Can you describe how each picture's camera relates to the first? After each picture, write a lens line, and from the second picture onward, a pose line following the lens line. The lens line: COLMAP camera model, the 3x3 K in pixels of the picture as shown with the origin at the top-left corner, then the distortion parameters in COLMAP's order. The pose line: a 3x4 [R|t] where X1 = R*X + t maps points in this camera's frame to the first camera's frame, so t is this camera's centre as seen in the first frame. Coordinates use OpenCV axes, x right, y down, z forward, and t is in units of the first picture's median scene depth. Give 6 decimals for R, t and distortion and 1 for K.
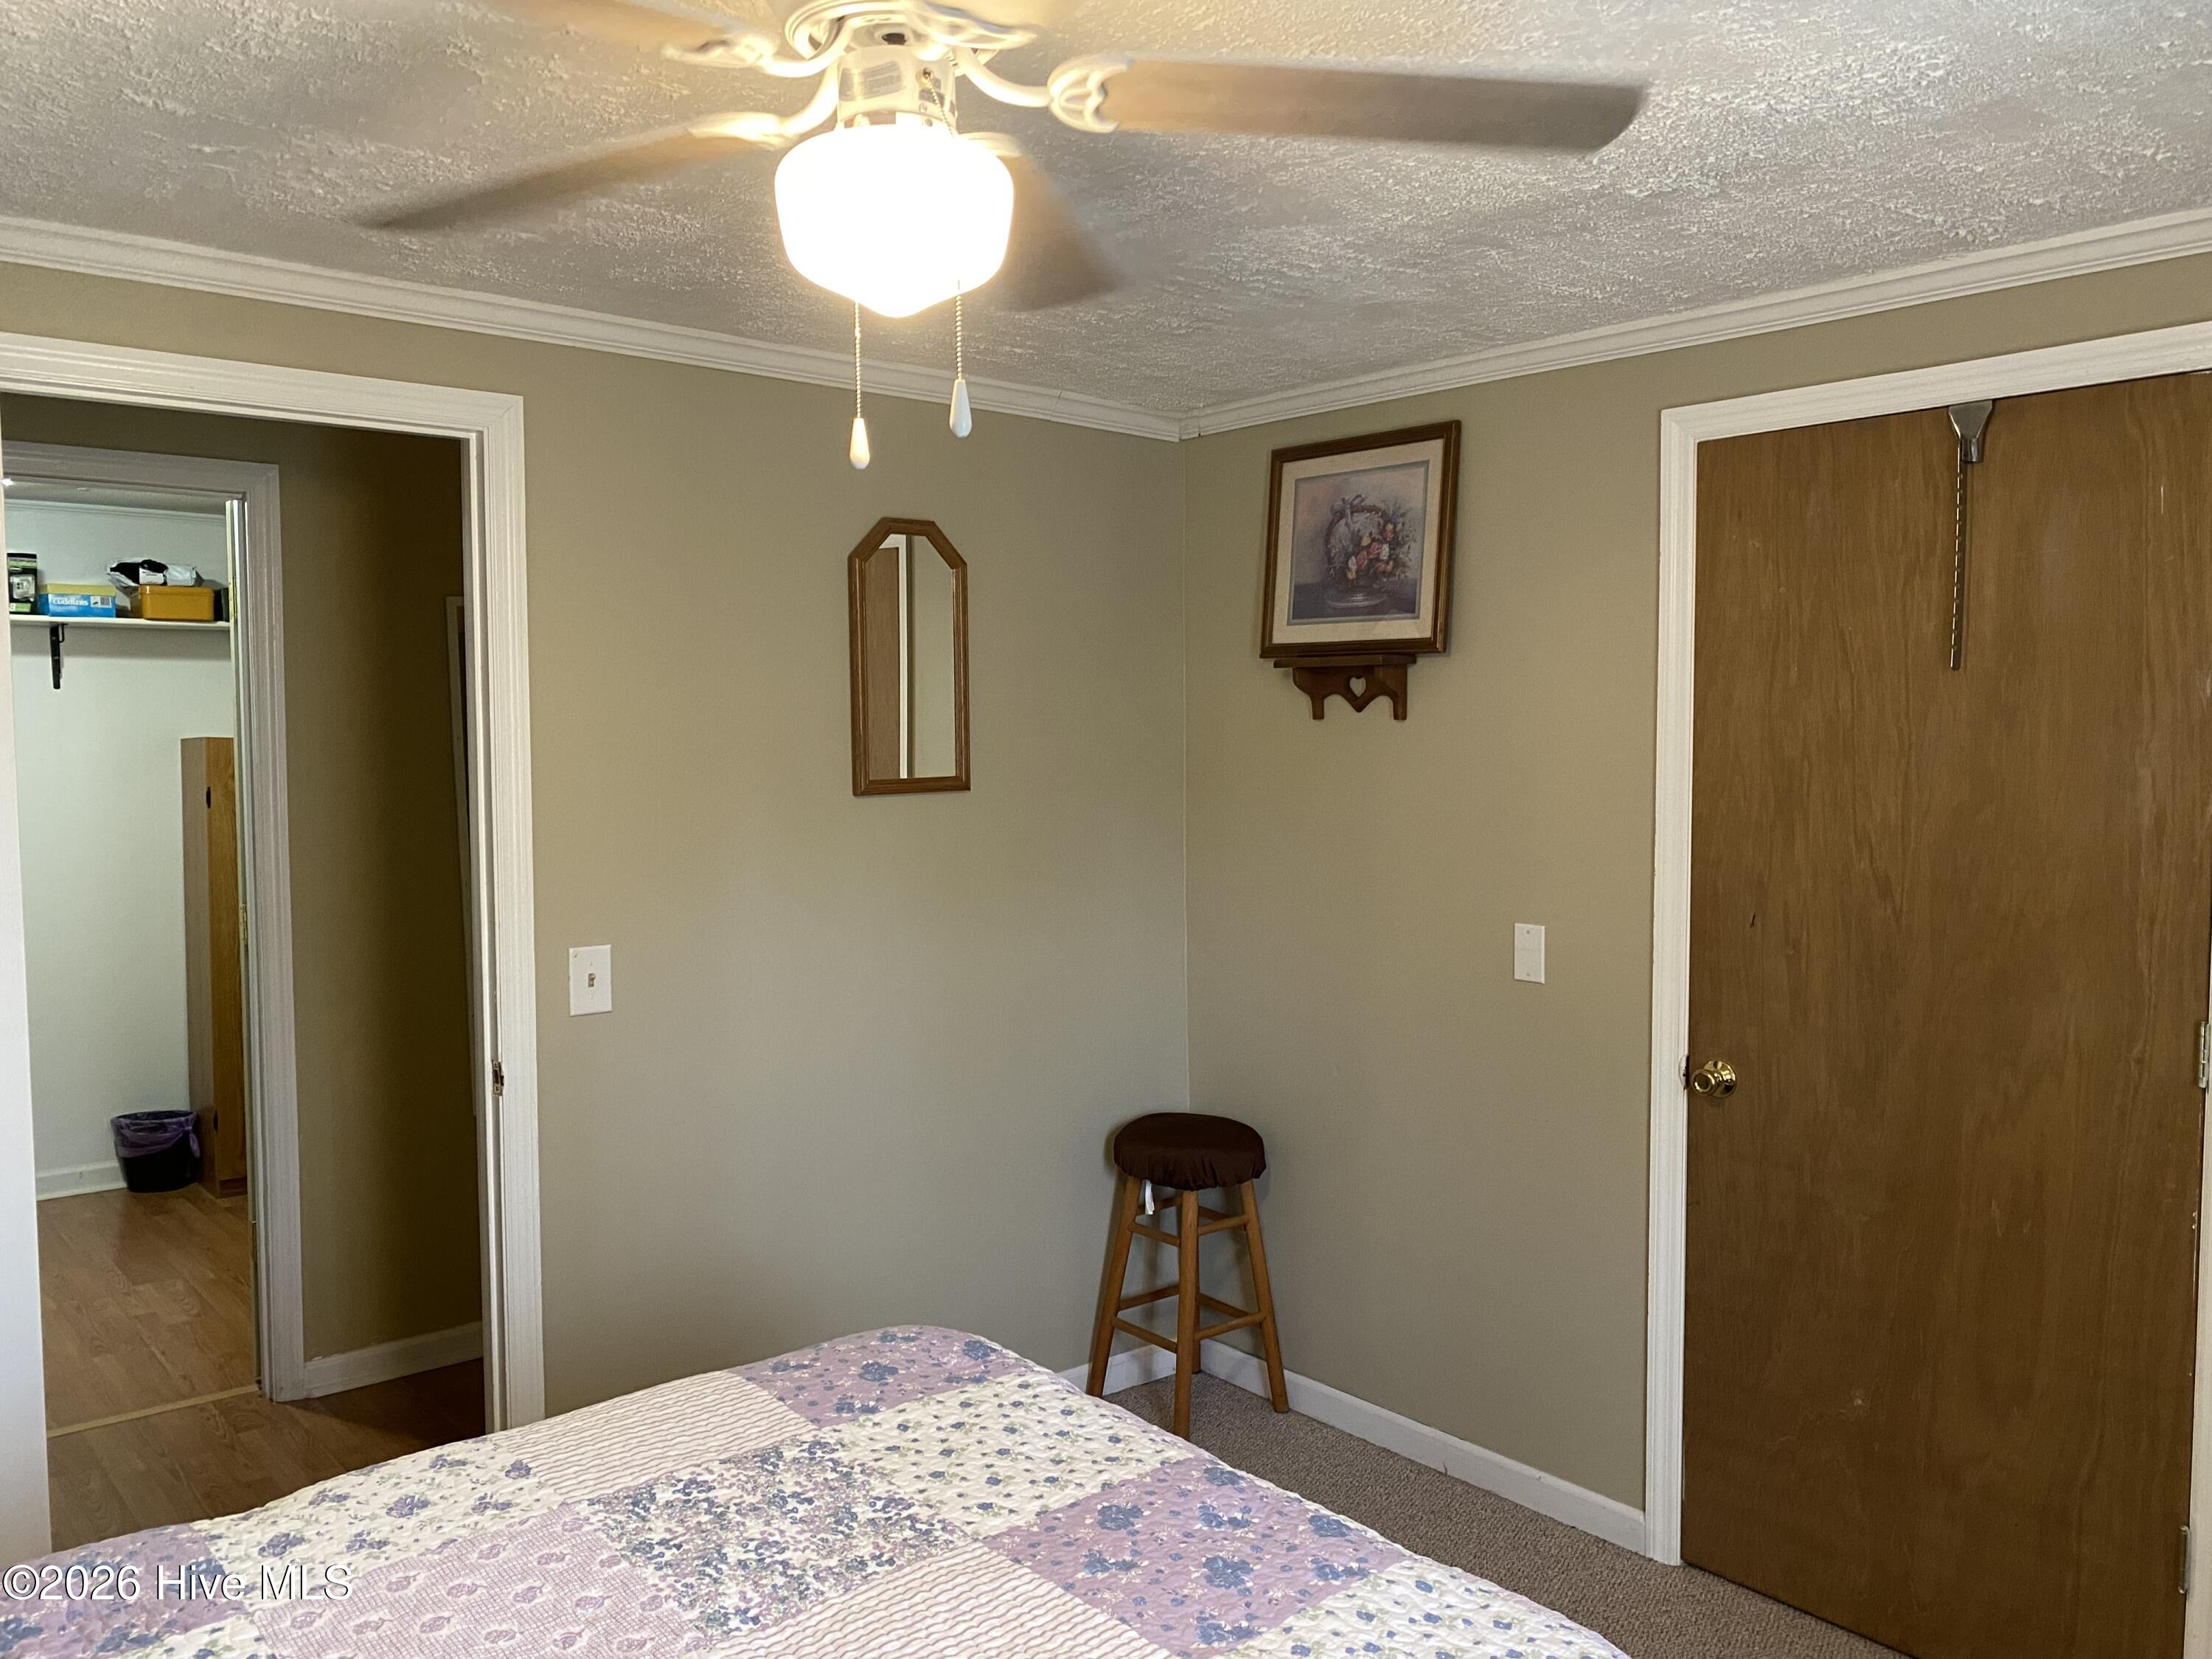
lens RADIAL K [[1677.6, 0, 1106.0], [0, 1677.6, 829.5], [0, 0, 1]] dist [0.000711, -0.003573]
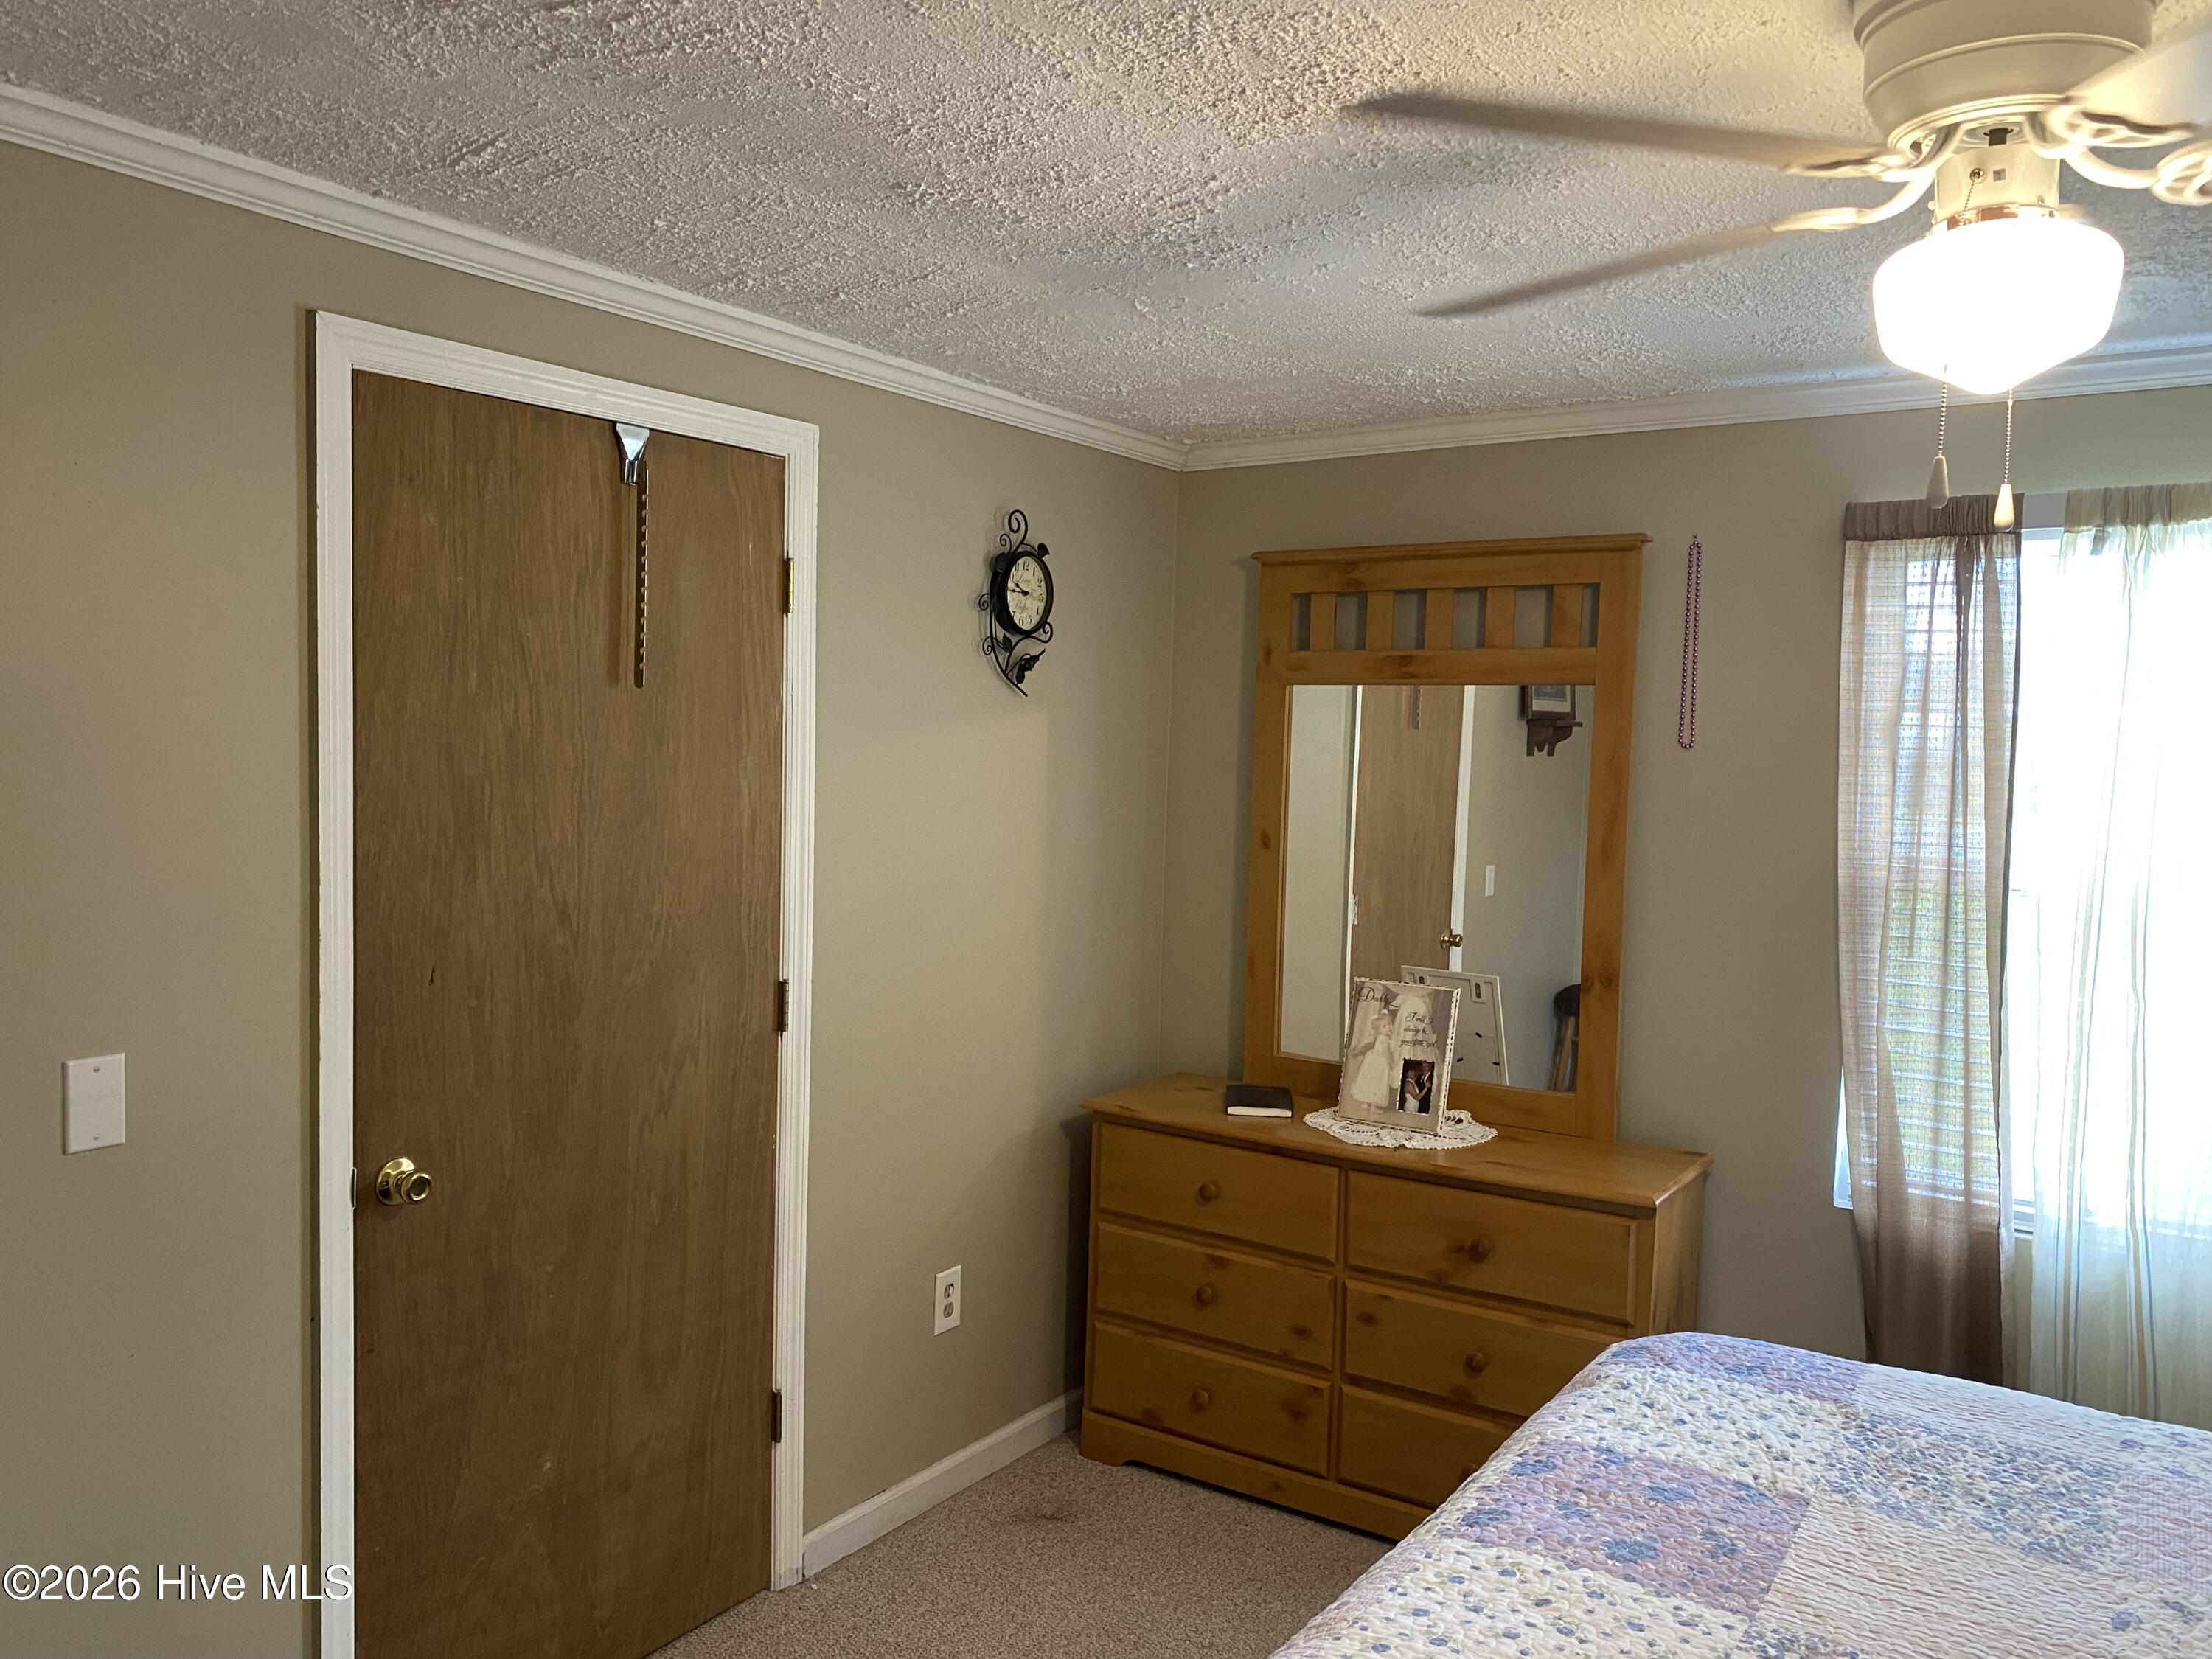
lens RADIAL K [[1677.6, 0, 1106.0], [0, 1677.6, 829.5], [0, 0, 1]] dist [0.000711, -0.003573]
pose [[-0.276332, -0.057434, 0.959345, -0.521190], [0.041903, 0.996543, 0.071731, -0.066283], [-0.960148, 0.060021, -0.272970, 0.954684]]
